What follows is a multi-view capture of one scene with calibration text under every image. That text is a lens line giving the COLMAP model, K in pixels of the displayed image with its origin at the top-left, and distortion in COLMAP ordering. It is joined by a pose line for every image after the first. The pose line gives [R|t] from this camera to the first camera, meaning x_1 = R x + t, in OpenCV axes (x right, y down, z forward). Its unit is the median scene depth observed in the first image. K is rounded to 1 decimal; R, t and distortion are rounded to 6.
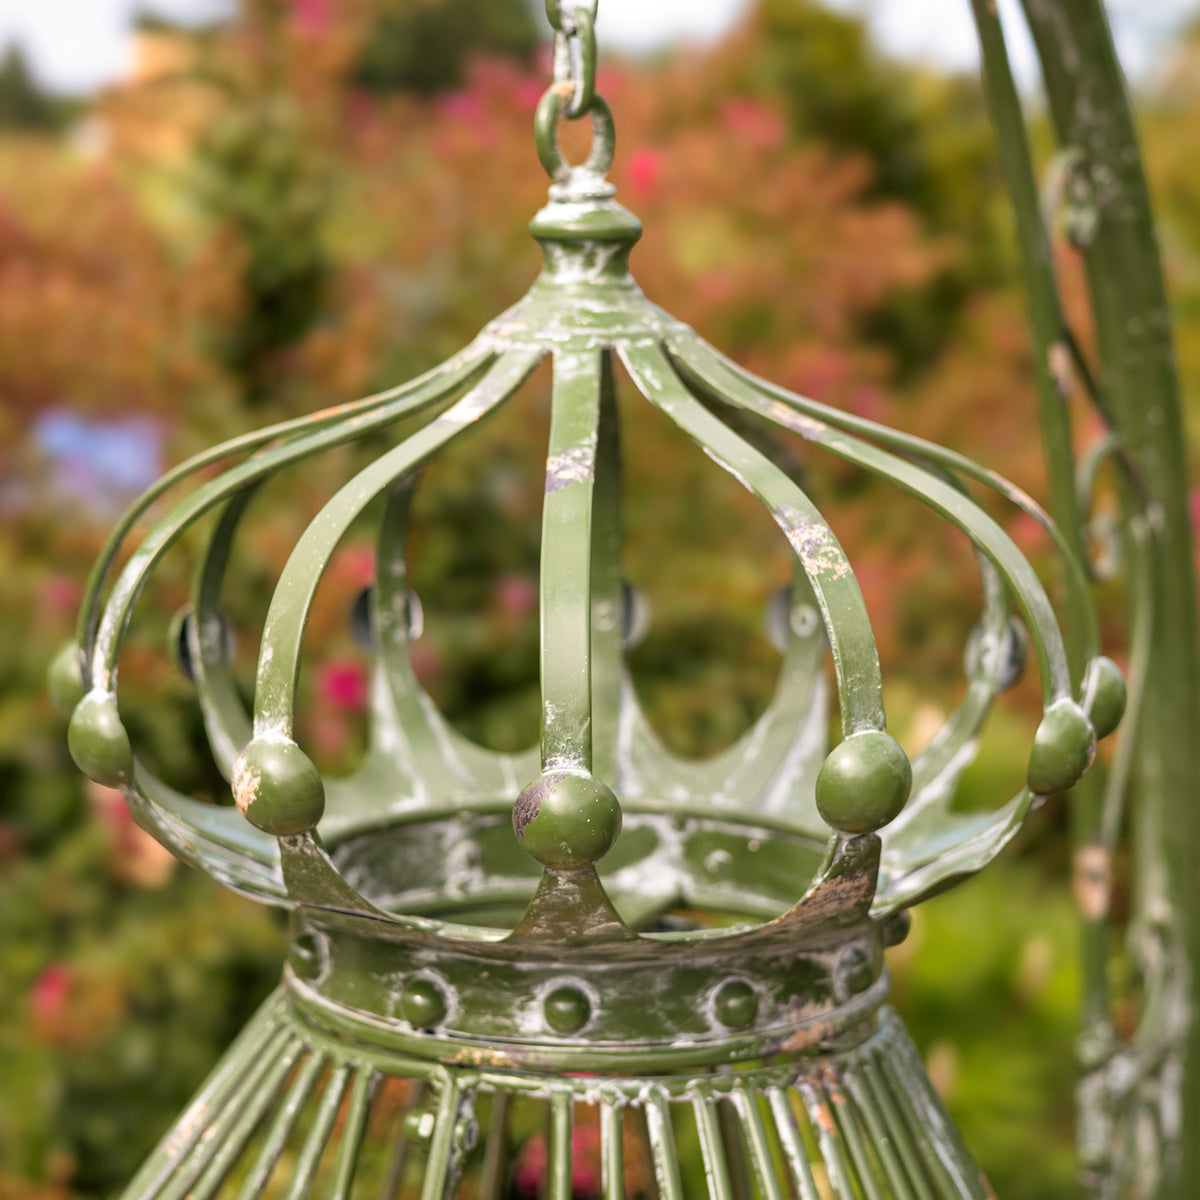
lens RADIAL K [[2528.1, 0, 600.0], [0, 2528.1, 600.0], [0, 0, 1]] dist [0.030507, -0.225026]
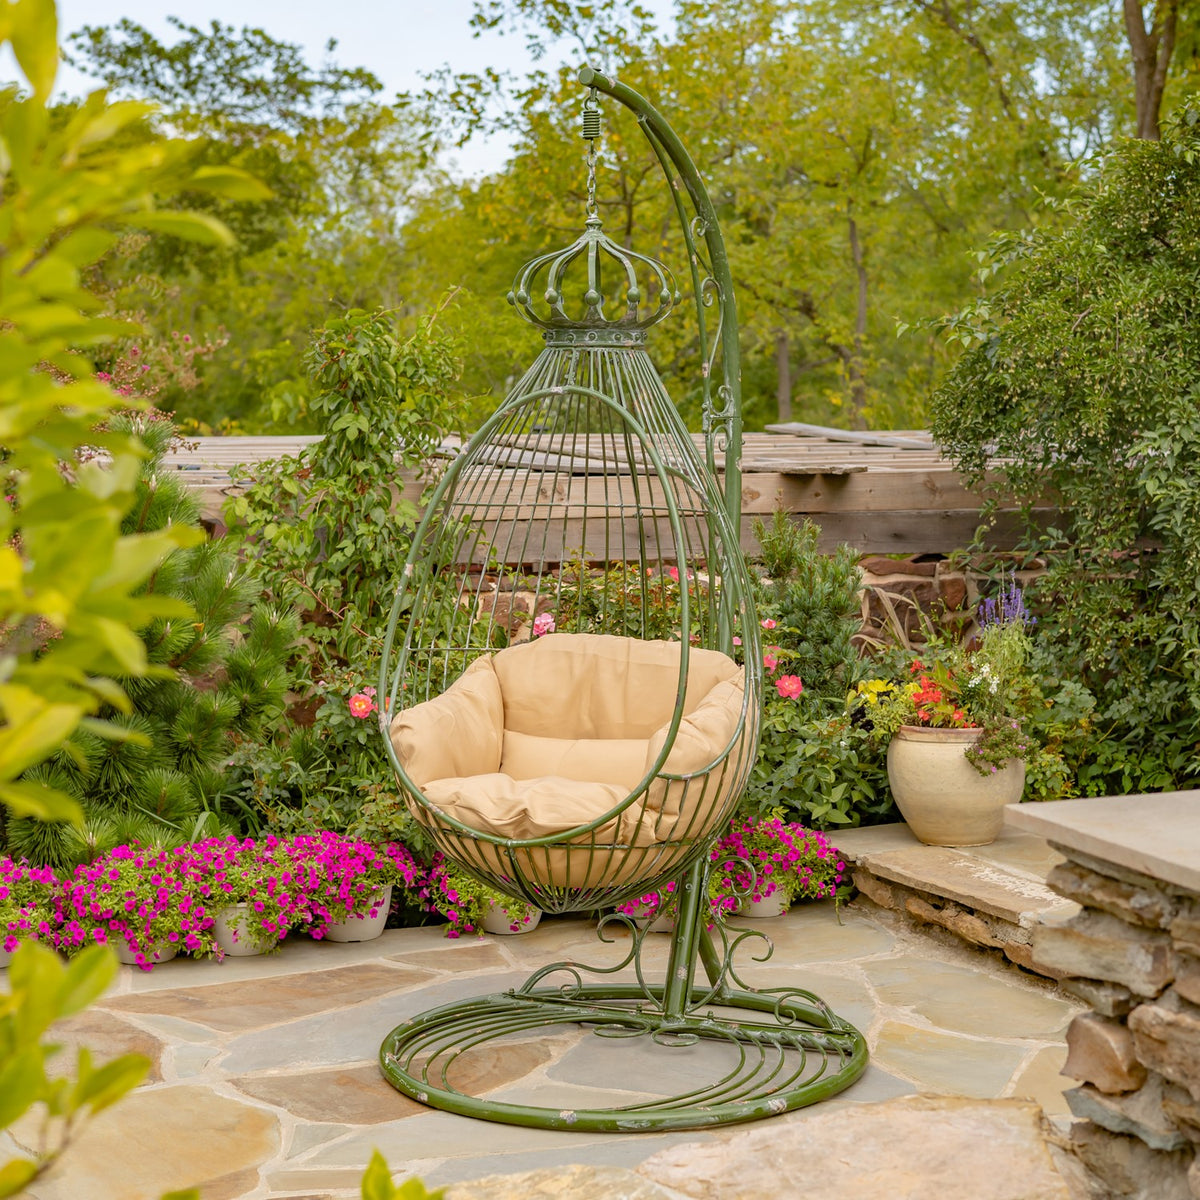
lens RADIAL K [[2340.4, 0, 600.0], [0, 2340.4, 600.0], [0, 0, 1]] dist [-0.038865, -0.162971]
pose [[0.999929, -0.009264, -0.007446, 0.044410], [0.008972, 0.999223, -0.038374, 1.032924], [0.007795, 0.038305, 0.999236, -4.865110]]
